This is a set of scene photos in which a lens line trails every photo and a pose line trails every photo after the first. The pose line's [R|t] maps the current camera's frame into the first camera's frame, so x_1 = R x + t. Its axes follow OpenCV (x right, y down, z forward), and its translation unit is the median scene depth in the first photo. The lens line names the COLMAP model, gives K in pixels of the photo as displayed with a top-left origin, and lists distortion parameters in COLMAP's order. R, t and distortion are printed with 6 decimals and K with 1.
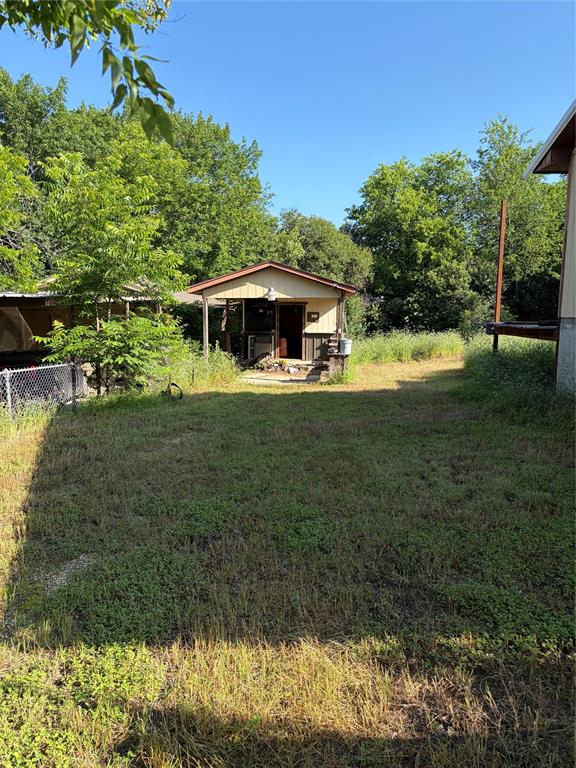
lens RADIAL K [[578.0, 0, 286.3], [0, 578.0, 385.1], [0, 0, 1]] dist [0.002267, -0.000074]
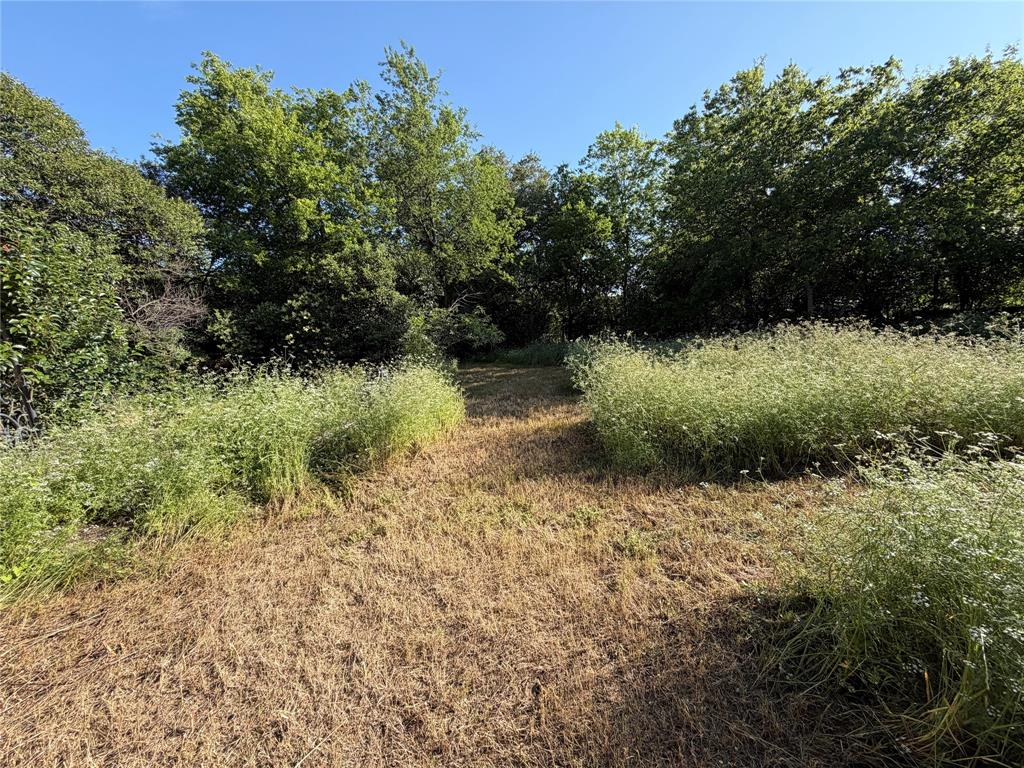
lens RADIAL K [[412.7, 0, 508.7], [0, 412.7, 392.7], [0, 0, 1]] dist [-0.002956, -0.000237]
pose [[0.780232, -0.089738, 0.619020, 0.124216], [0.087141, 0.995599, 0.034496, -0.059107], [-0.619391, 0.027027, 0.784617, 0.568708]]
